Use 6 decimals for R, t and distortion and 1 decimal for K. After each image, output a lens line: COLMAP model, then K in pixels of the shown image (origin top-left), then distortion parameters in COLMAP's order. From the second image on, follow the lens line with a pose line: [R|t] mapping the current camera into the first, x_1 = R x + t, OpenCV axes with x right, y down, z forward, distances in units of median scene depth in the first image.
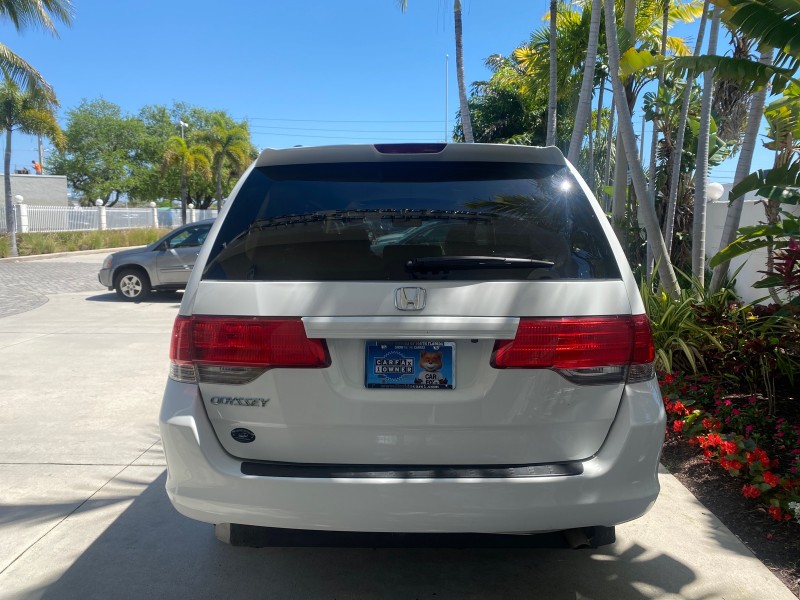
lens RADIAL K [[614.8, 0, 397.2], [0, 614.8, 294.5], [0, 0, 1]] dist [0.010991, -0.014770]
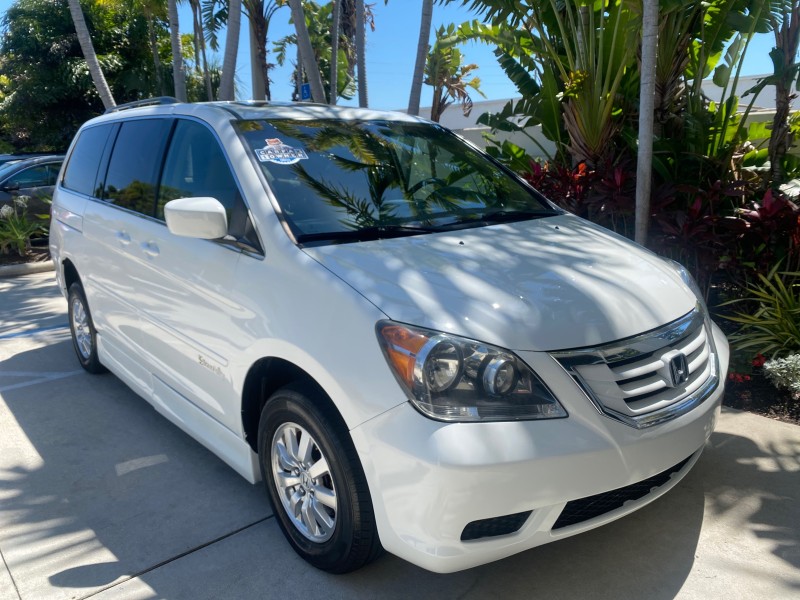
lens RADIAL K [[614.8, 0, 401.4], [0, 614.8, 297.9], [0, 0, 1]] dist [0.010991, -0.014770]
pose [[0.734523, -0.168321, 0.657376, -0.161746], [0.102907, 0.985174, 0.137269, -0.009577], [-0.670735, -0.033179, 0.740954, 0.135037]]
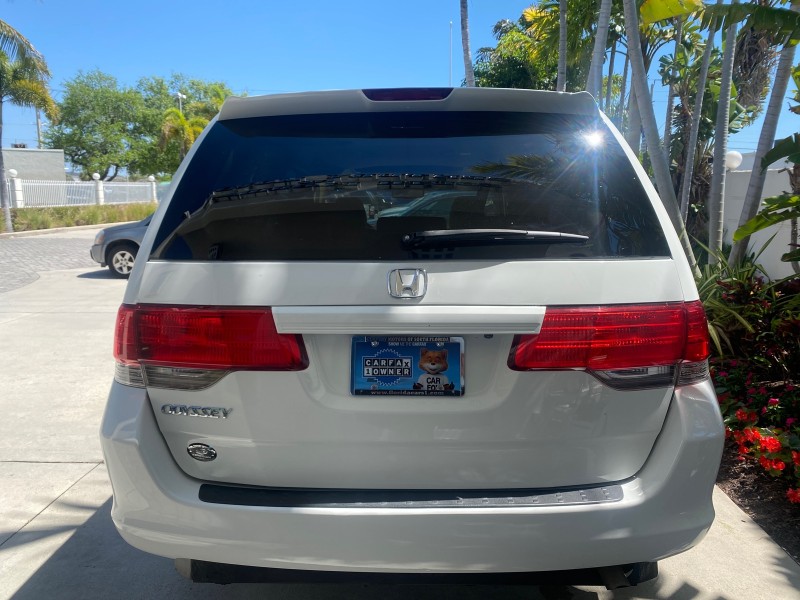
lens RADIAL K [[614.8, 0, 397.7], [0, 614.8, 295.8], [0, 0, 1]] dist [0.010991, -0.014770]
pose [[0.999978, -0.003652, -0.005511, 0.002214], [0.003889, 0.999043, 0.043559, -0.001935], [0.005347, -0.043579, 0.999036, 0.035187]]
